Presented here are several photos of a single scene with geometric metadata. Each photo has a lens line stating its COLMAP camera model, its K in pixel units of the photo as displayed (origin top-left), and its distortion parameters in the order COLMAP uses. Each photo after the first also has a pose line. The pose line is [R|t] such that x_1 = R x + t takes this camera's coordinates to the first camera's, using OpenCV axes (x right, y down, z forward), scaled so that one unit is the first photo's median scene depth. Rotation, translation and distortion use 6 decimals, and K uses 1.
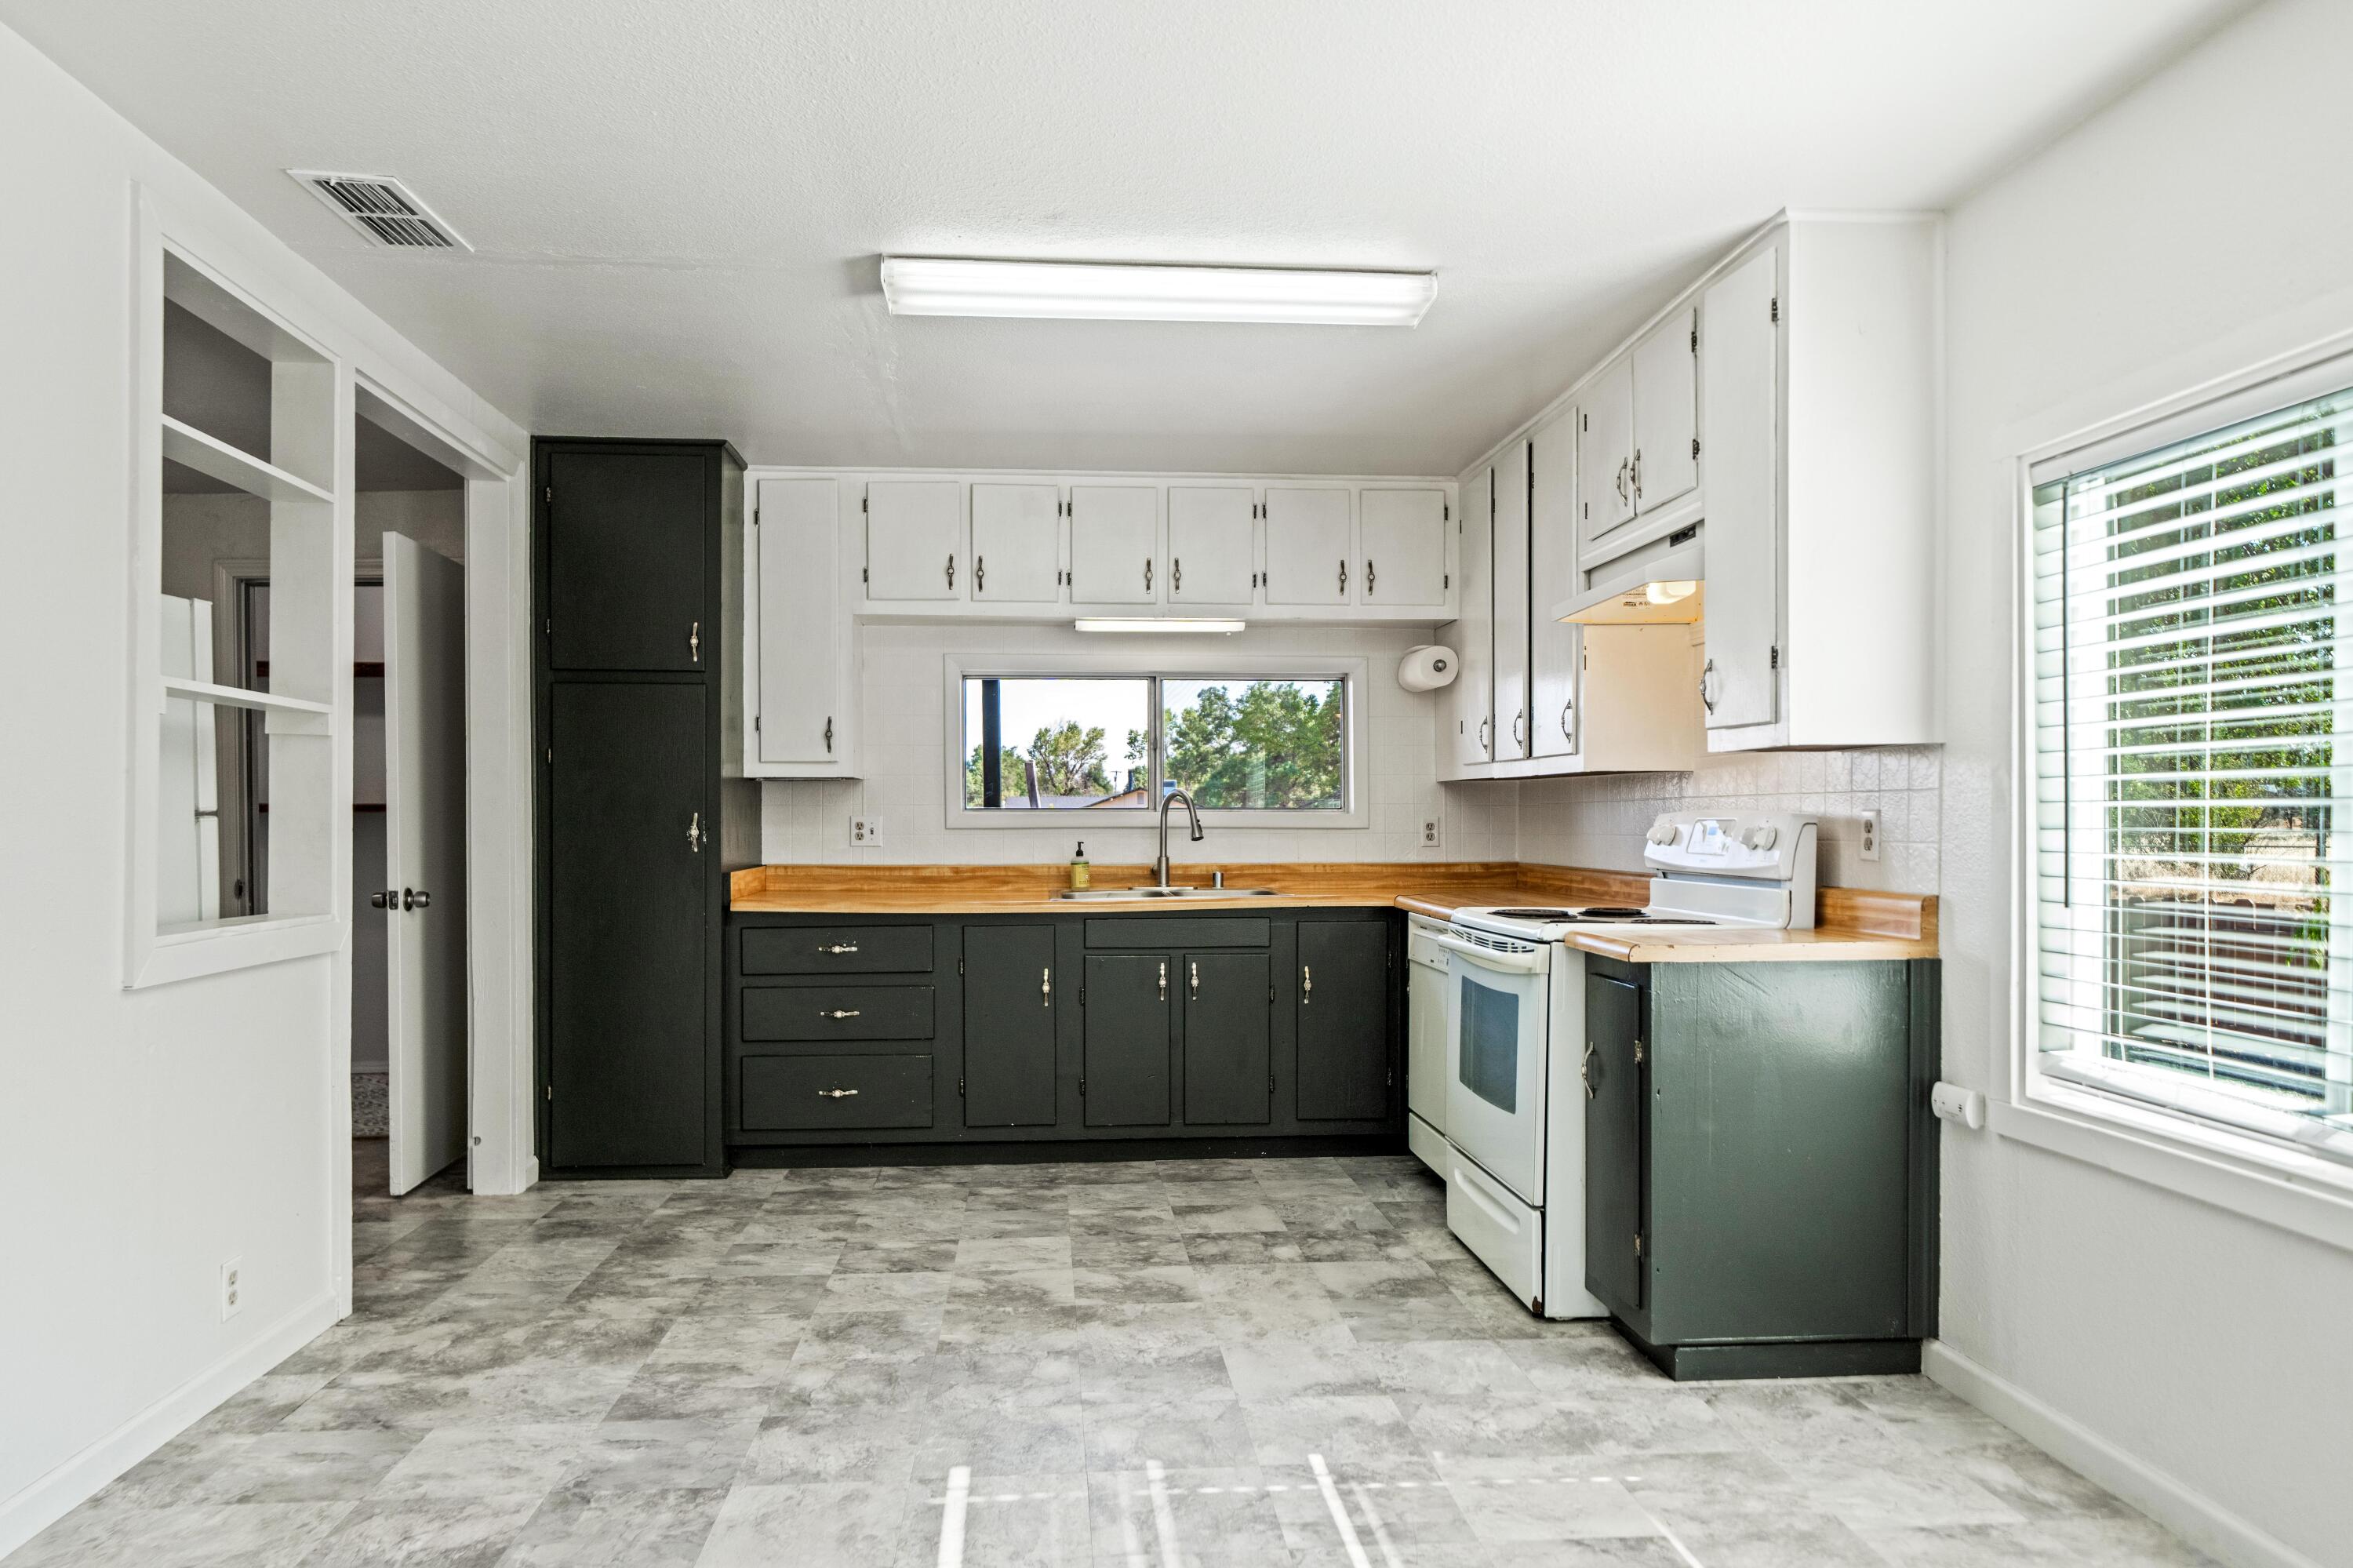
lens RADIAL K [[1490.6, 0, 1175.8], [0, 1490.6, 825.6], [0, 0, 1]] dist [0.000976, -0.000615]
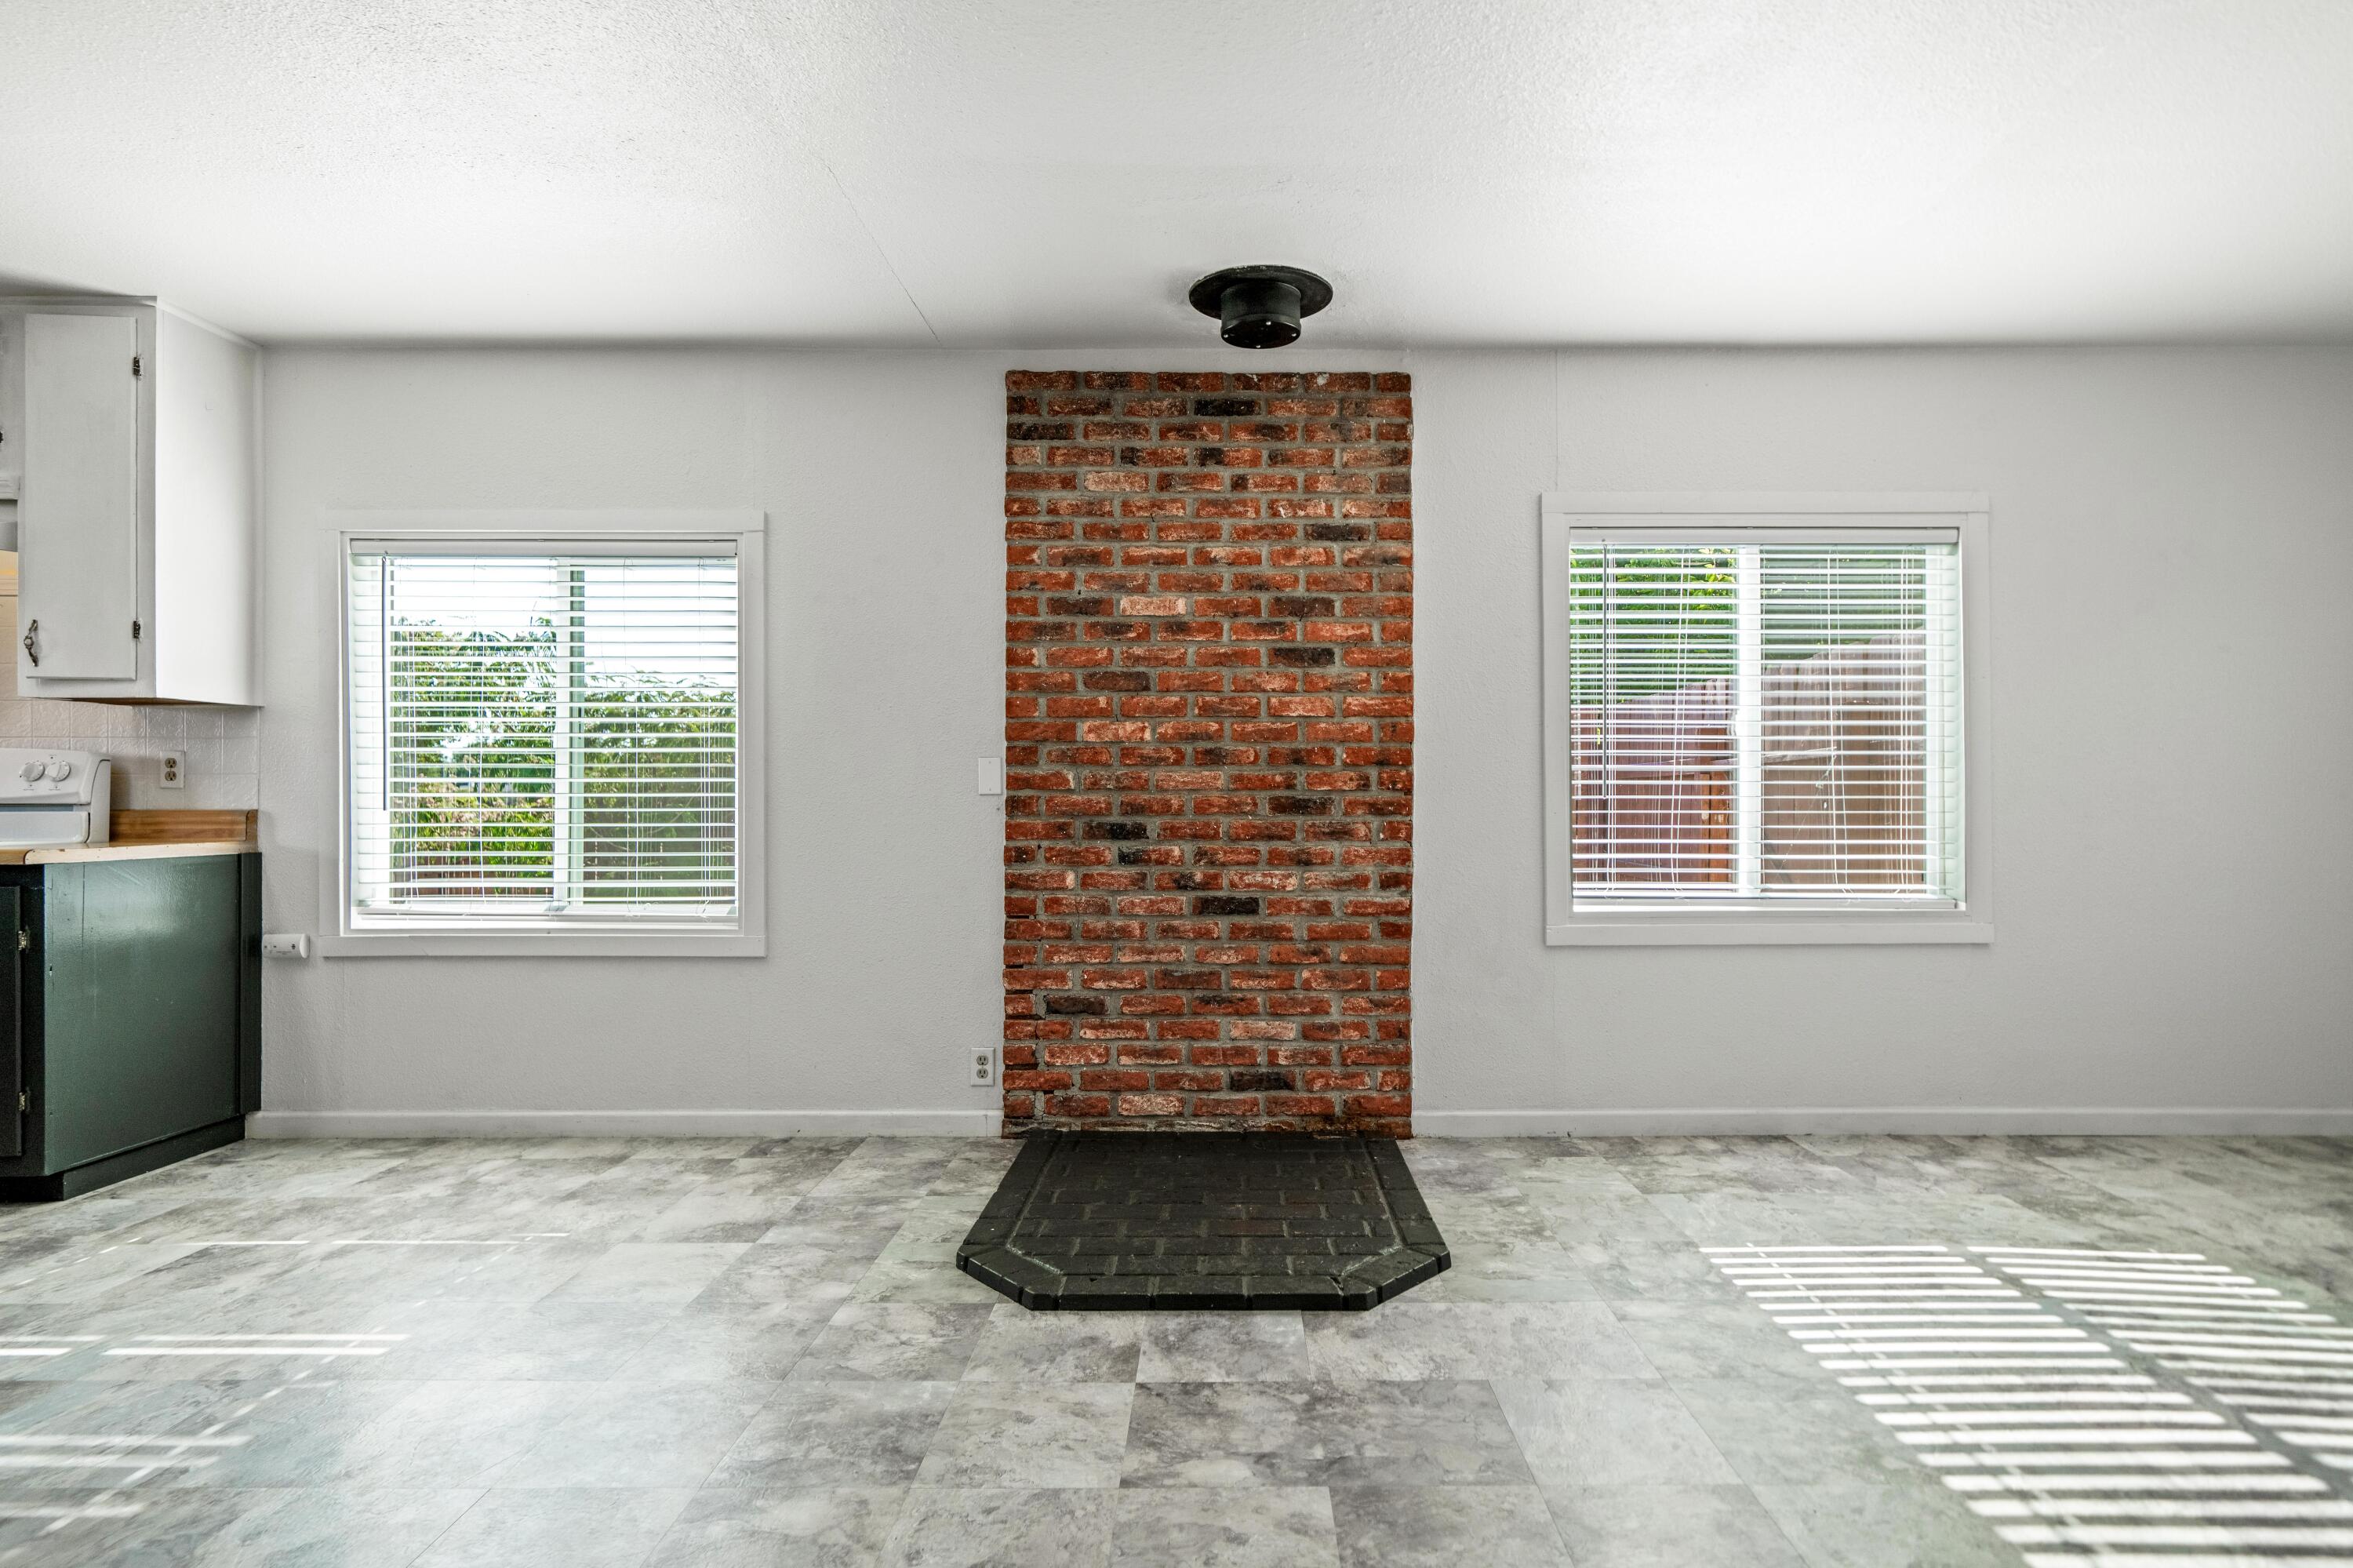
lens RADIAL K [[1209.2, 0, 1172.0], [0, 1209.2, 804.4], [0, 0, 1]] dist [0.004997, 0.000372]
pose [[0.112603, 0.010810, 0.993581, -0.576359], [0.002433, 0.999935, -0.011154, 0.057563], [-0.993637, 0.003673, 0.112569, -0.031113]]
